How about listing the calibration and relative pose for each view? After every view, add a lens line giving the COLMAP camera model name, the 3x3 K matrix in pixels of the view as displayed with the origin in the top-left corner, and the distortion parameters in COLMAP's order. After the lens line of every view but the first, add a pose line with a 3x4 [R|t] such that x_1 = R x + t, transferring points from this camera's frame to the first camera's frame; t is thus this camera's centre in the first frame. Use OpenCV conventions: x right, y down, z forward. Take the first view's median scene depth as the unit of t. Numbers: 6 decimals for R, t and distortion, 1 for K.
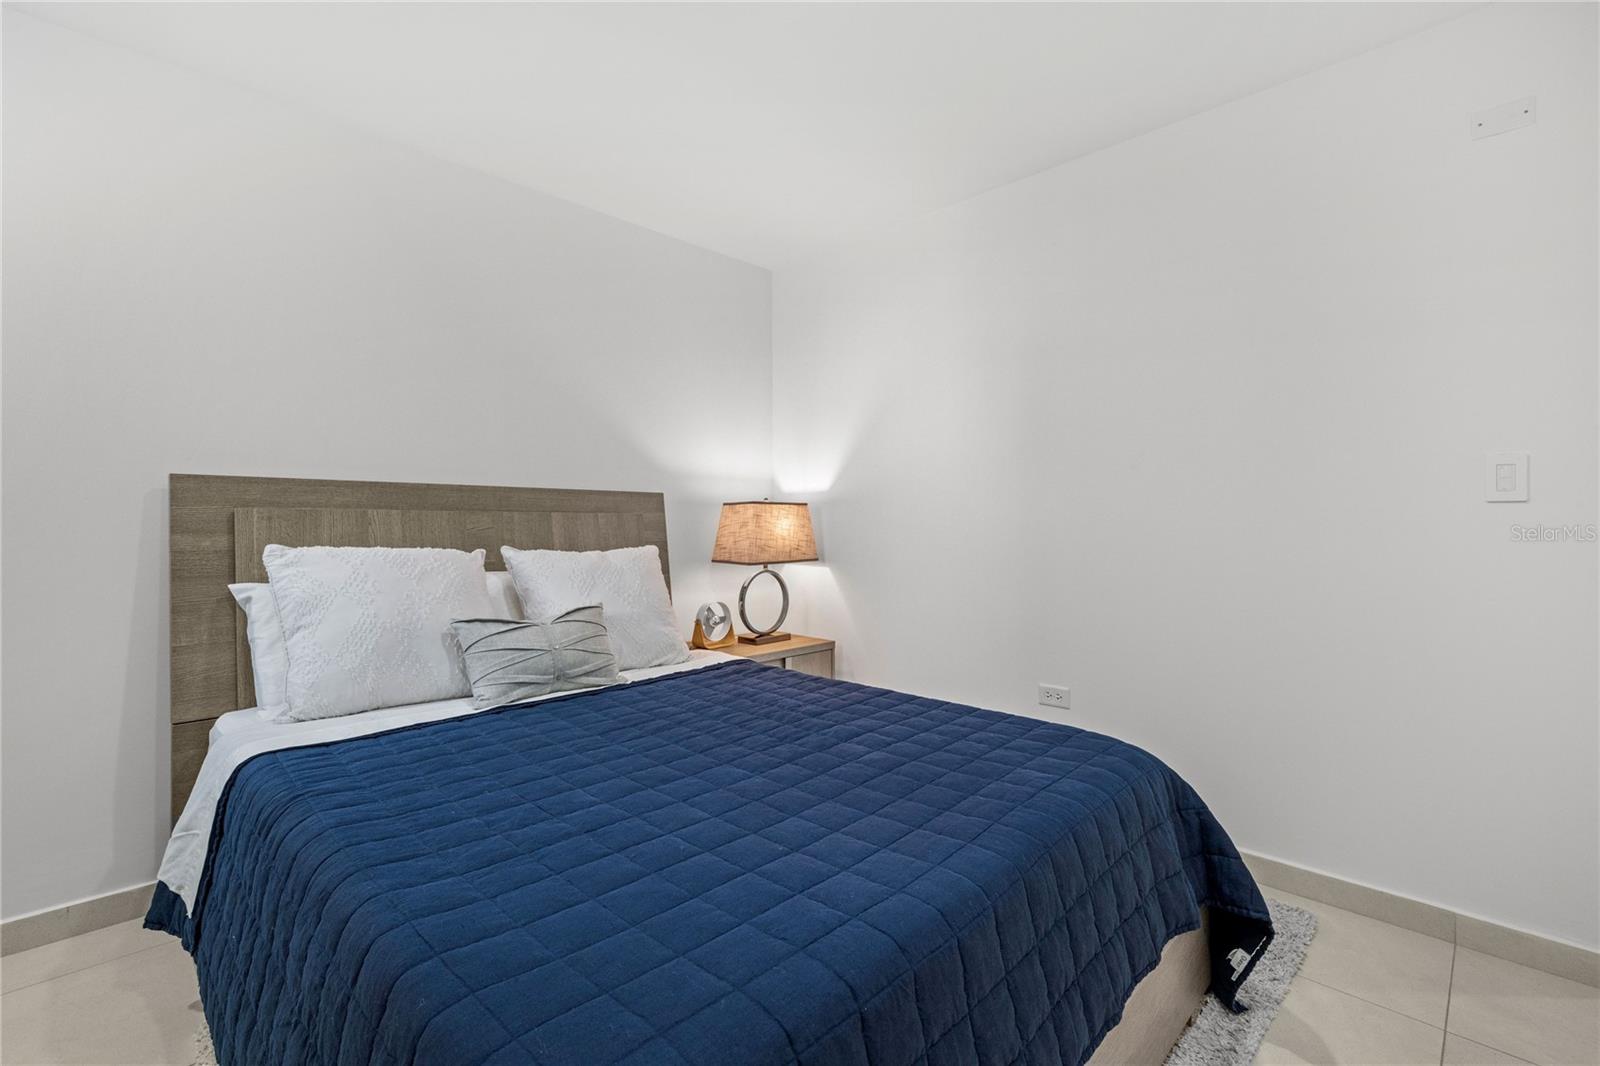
lens RADIAL K [[710.8, 0, 800.0], [0, 710.8, 533.0], [0, 0, 1]] dist [-0.005333, 0.001206]
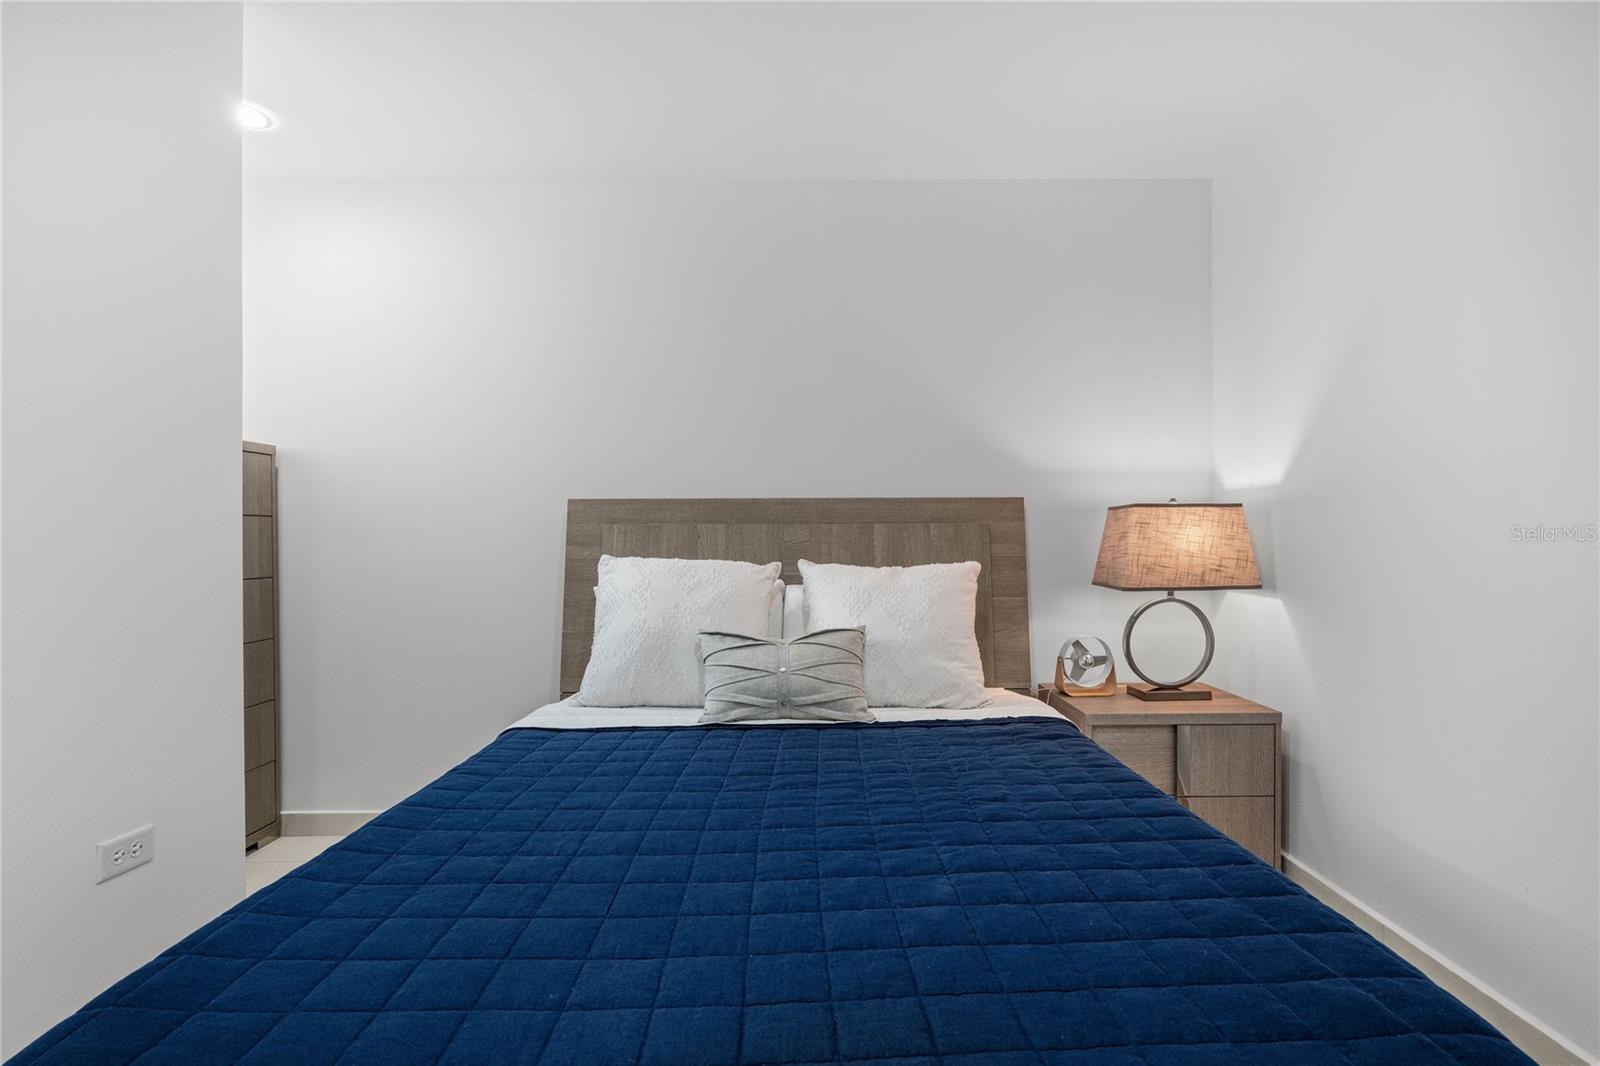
lens RADIAL K [[727.2, 0, 808.6], [0, 727.2, 531.2], [0, 0, 1]] dist [-0.008212, -0.000006]
pose [[0.701991, -0.008074, -0.712140, 0.302716], [-0.003387, 0.999887, -0.014675, -0.005643], [0.712177, 0.012714, 0.701884, 0.302295]]
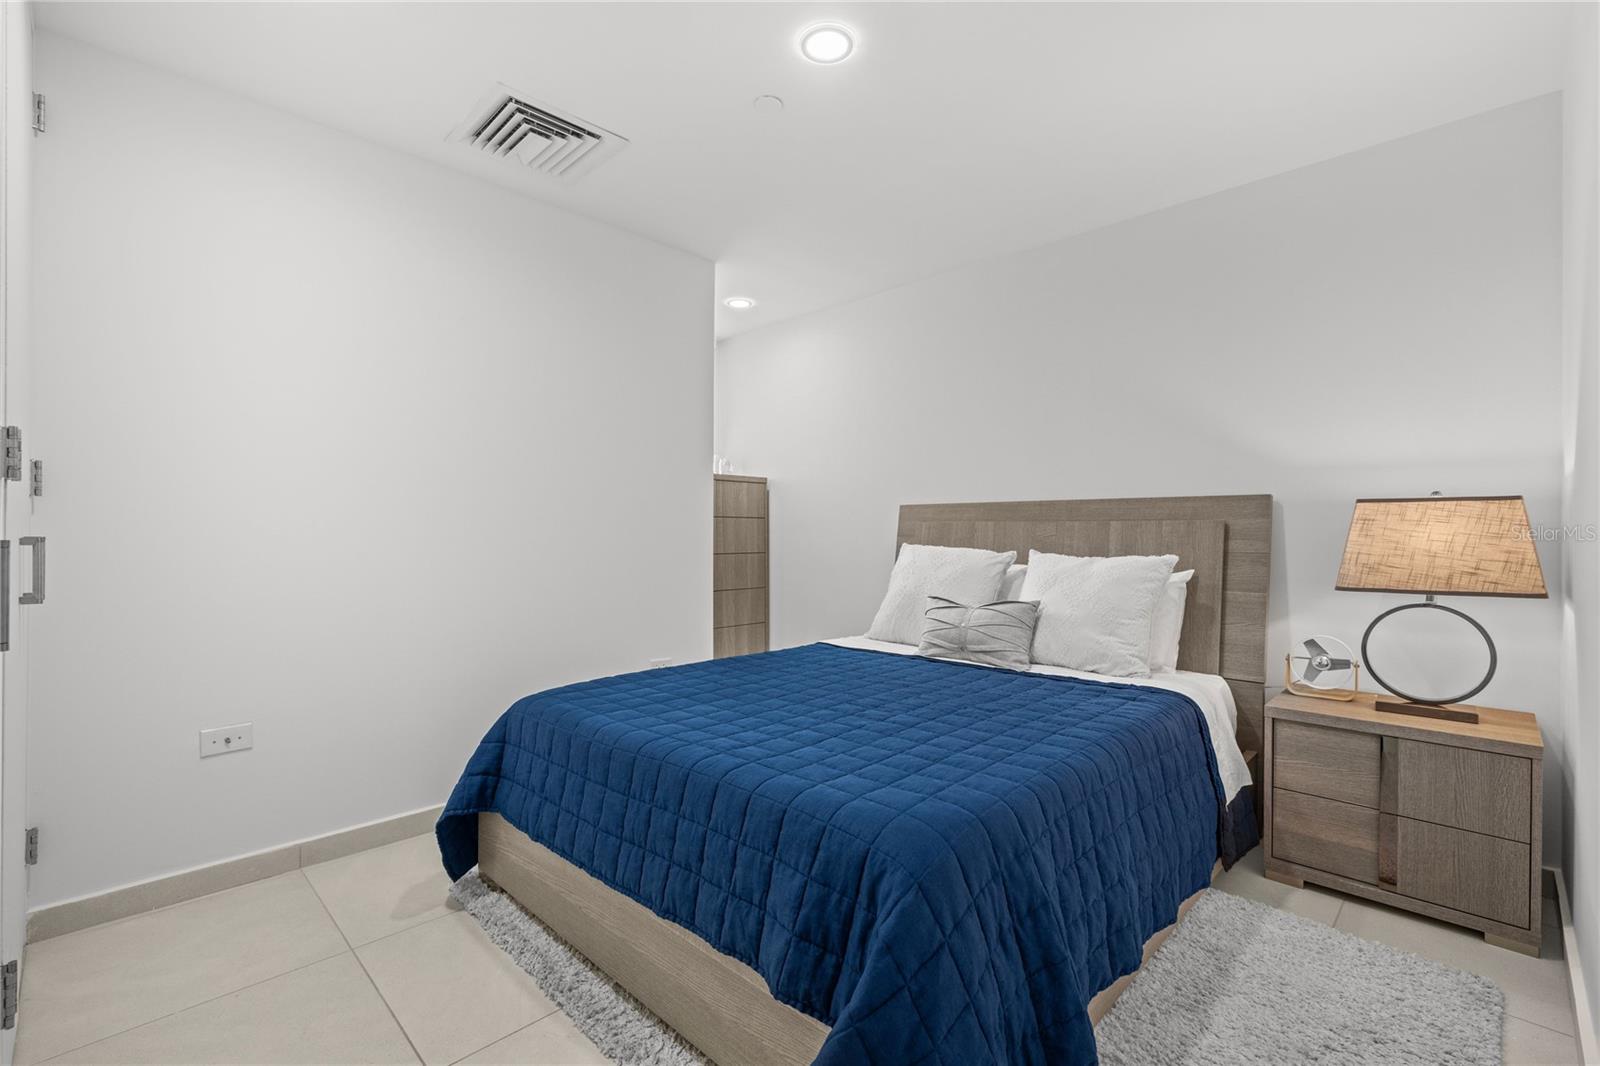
lens RADIAL K [[710.8, 0, 800.0], [0, 710.8, 533.0], [0, 0, 1]] dist [-0.005333, 0.001206]
pose [[-0.002037, 0.002326, -0.999995, 0.821769], [-0.014420, 0.999893, 0.002355, -0.007228], [0.999894, 0.014424, -0.002003, 0.593278]]
